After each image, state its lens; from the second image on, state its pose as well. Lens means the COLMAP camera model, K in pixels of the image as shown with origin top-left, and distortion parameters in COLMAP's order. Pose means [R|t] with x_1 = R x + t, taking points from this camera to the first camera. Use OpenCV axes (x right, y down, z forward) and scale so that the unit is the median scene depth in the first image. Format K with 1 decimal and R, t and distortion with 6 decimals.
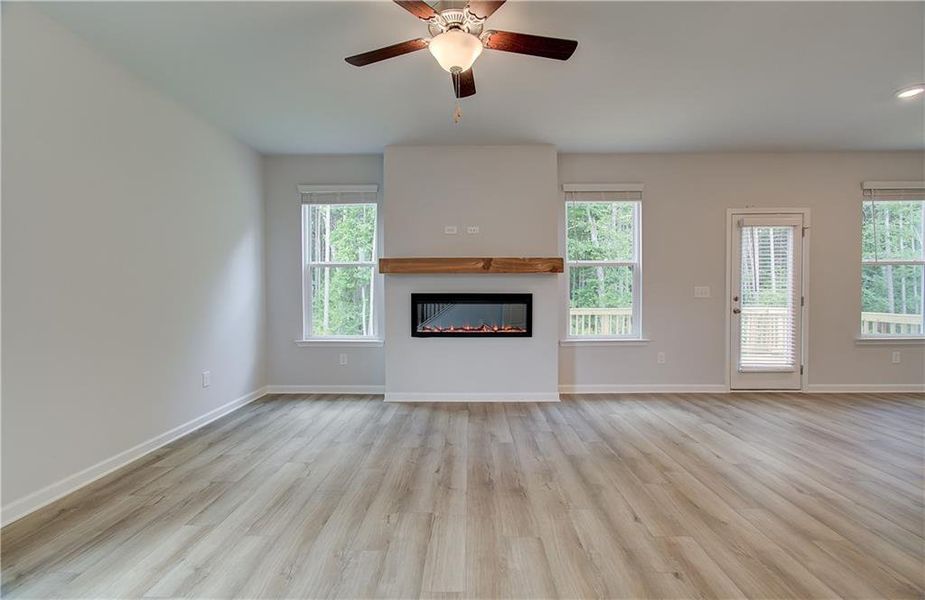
lens RADIAL K [[401.5, 0, 460.0], [0, 401.5, 295.9], [0, 0, 1]] dist [-0.001543, 0.000071]
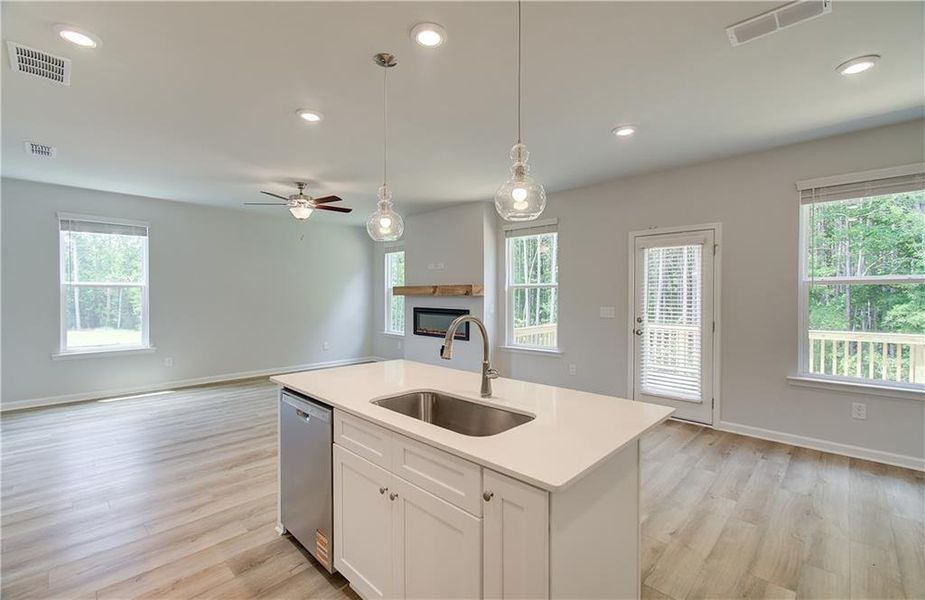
lens RADIAL K [[409.2, 0, 462.5], [0, 409.2, 300.0], [0, 0, 1]] dist [-0.001406, -0.000257]
pose [[0.730972, 0.013418, -0.682276, 1.317056], [-0.008989, 0.999909, 0.010035, -0.062185], [0.682348, -0.001203, 0.731026, -0.065222]]
